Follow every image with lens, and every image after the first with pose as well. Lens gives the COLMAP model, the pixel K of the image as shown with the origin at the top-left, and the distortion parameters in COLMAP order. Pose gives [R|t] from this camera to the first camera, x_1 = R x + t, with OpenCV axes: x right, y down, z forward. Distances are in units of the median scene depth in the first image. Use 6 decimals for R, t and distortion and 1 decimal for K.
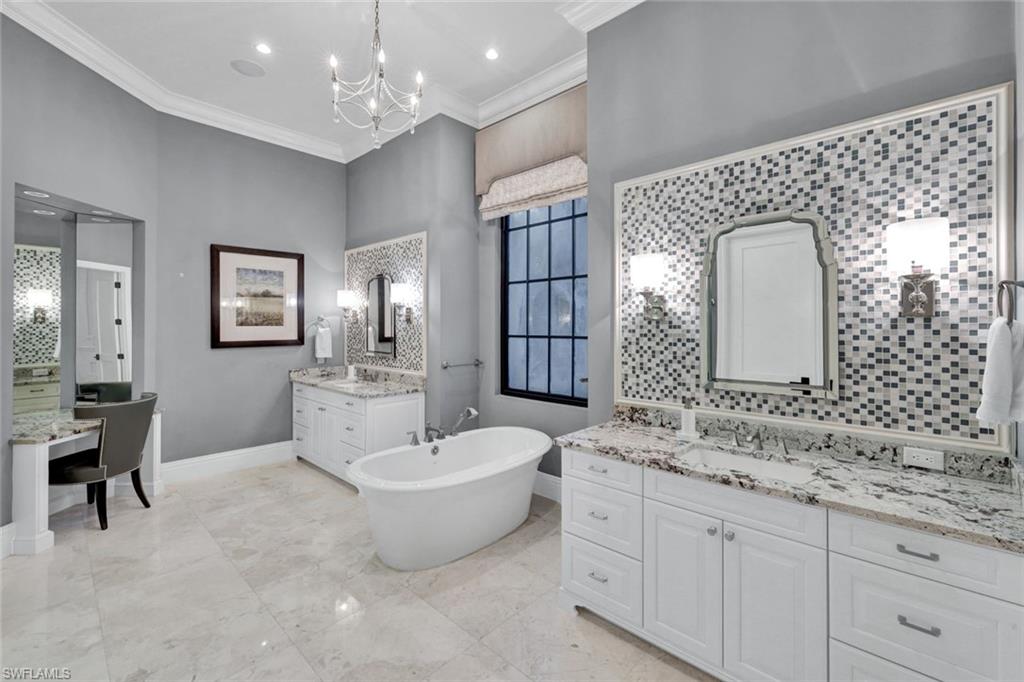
lens RADIAL K [[415.8, 0, 513.7], [0, 415.8, 332.7], [0, 0, 1]] dist [-0.004020, 0.000281]
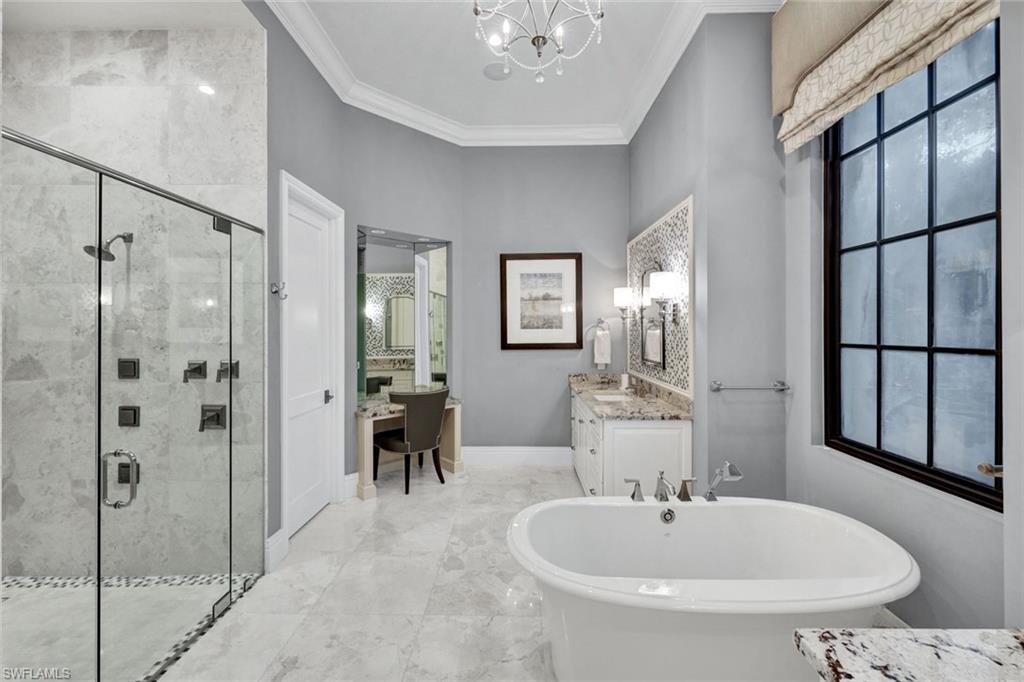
lens RADIAL K [[415.8, 0, 514.1], [0, 415.8, 333.0], [0, 0, 1]] dist [-0.004020, 0.000281]
pose [[0.677273, 0.003805, -0.735722, 0.102800], [-0.007926, 0.999966, -0.002125, -0.004204], [0.735689, 0.007271, 0.677281, 0.291645]]
